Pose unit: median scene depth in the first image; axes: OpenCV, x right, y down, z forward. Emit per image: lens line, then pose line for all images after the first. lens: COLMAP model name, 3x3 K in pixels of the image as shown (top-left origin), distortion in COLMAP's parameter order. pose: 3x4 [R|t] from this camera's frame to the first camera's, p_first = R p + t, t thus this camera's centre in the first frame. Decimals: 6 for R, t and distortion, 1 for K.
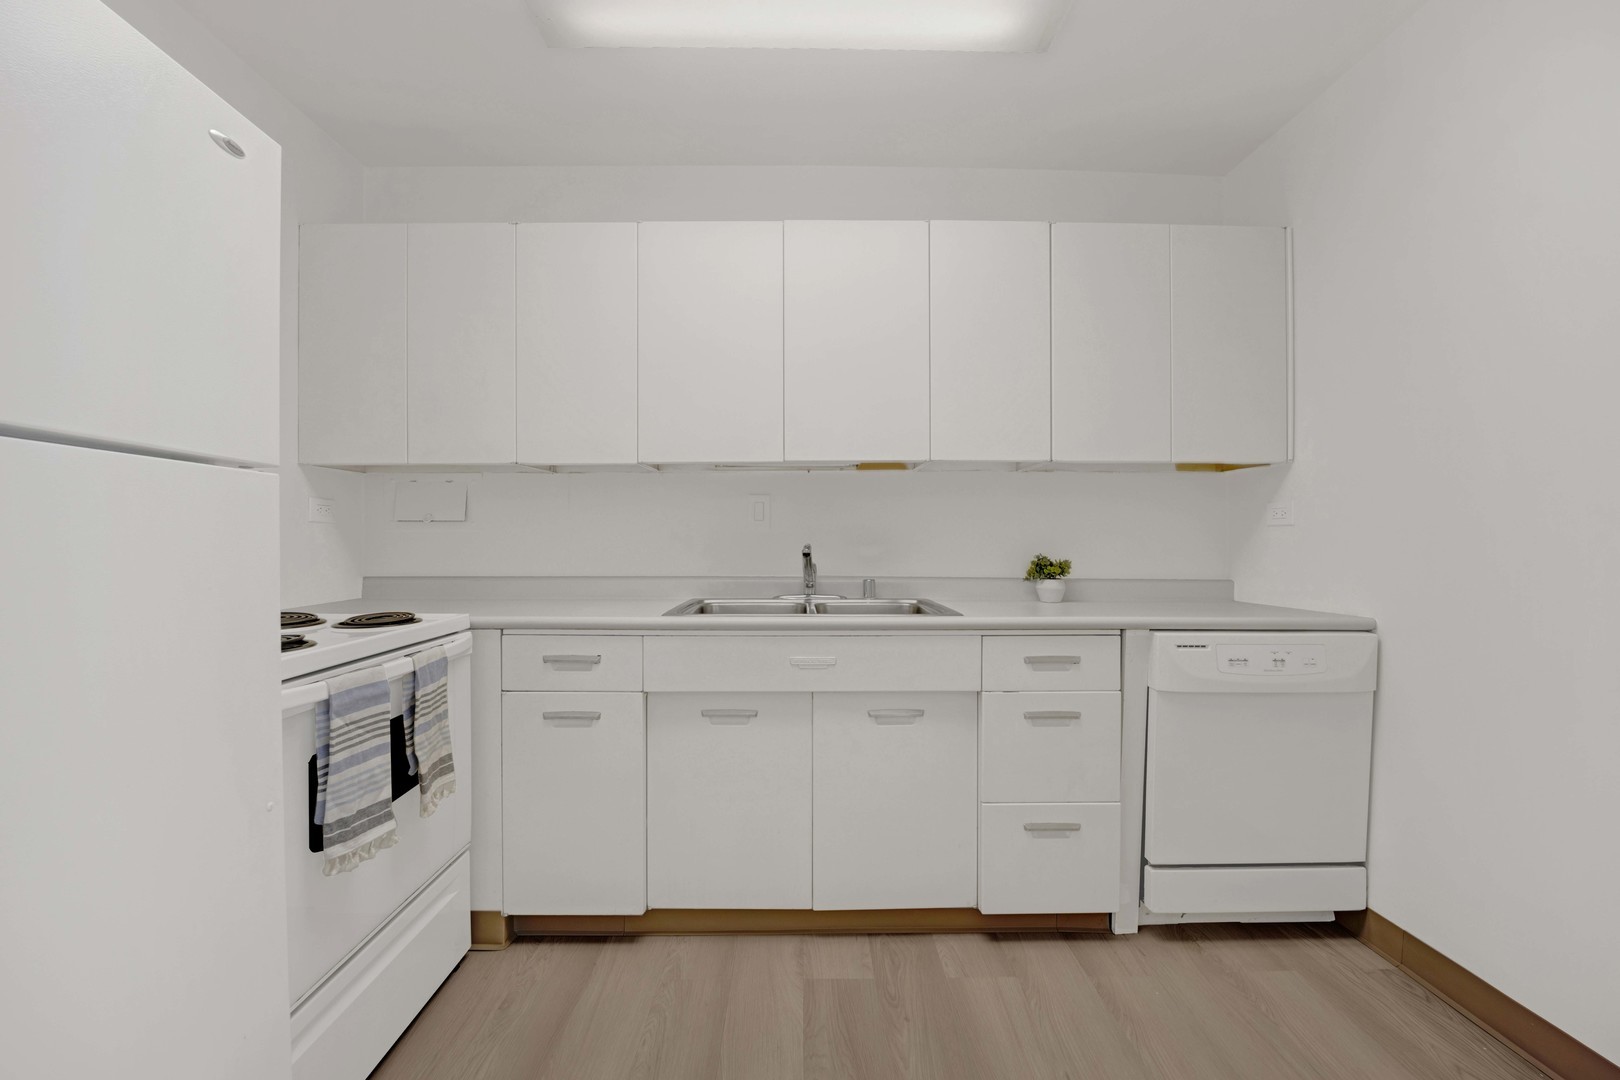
lens RADIAL K [[686.0, 0, 810.2], [0, 686.0, 543.8], [0, 0, 1]] dist [-0.019876, 0.000823]
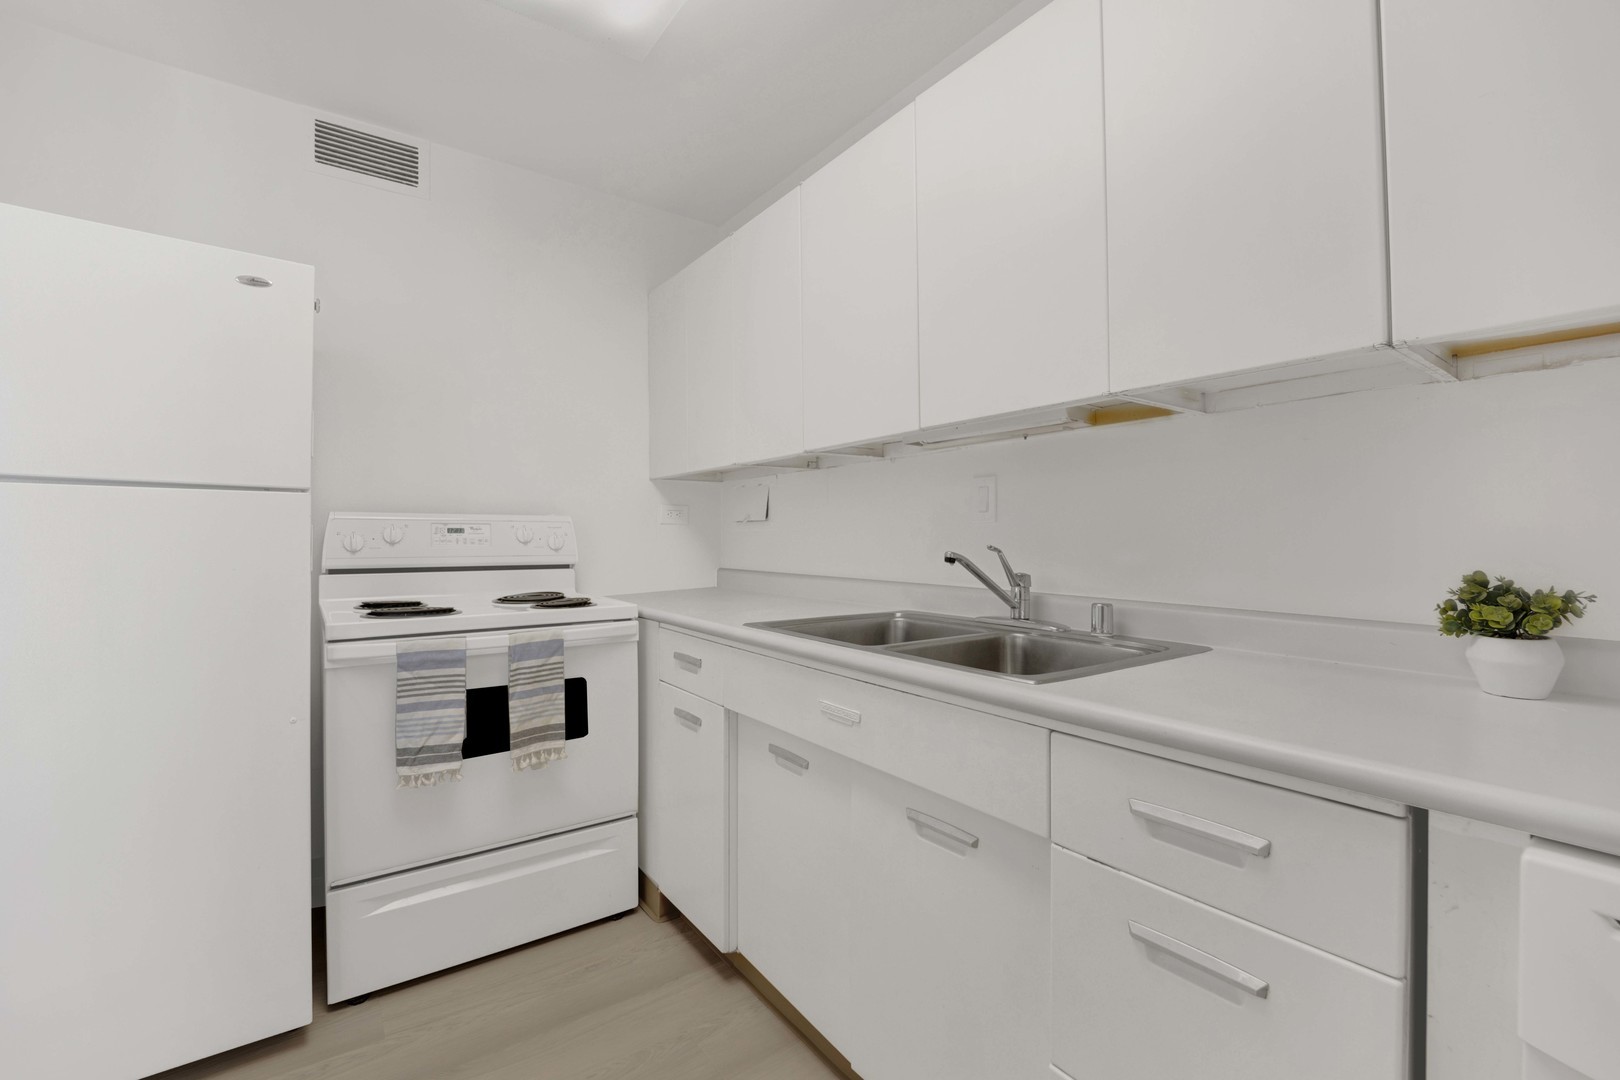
lens RADIAL K [[686.0, 0, 812.8], [0, 686.0, 537.2], [0, 0, 1]] dist [-0.019876, 0.000823]
pose [[0.577680, -0.001264, -0.816262, 0.560352], [-0.003509, 0.999986, -0.004033, -0.003379], [0.816256, 0.005194, 0.577667, 0.572140]]
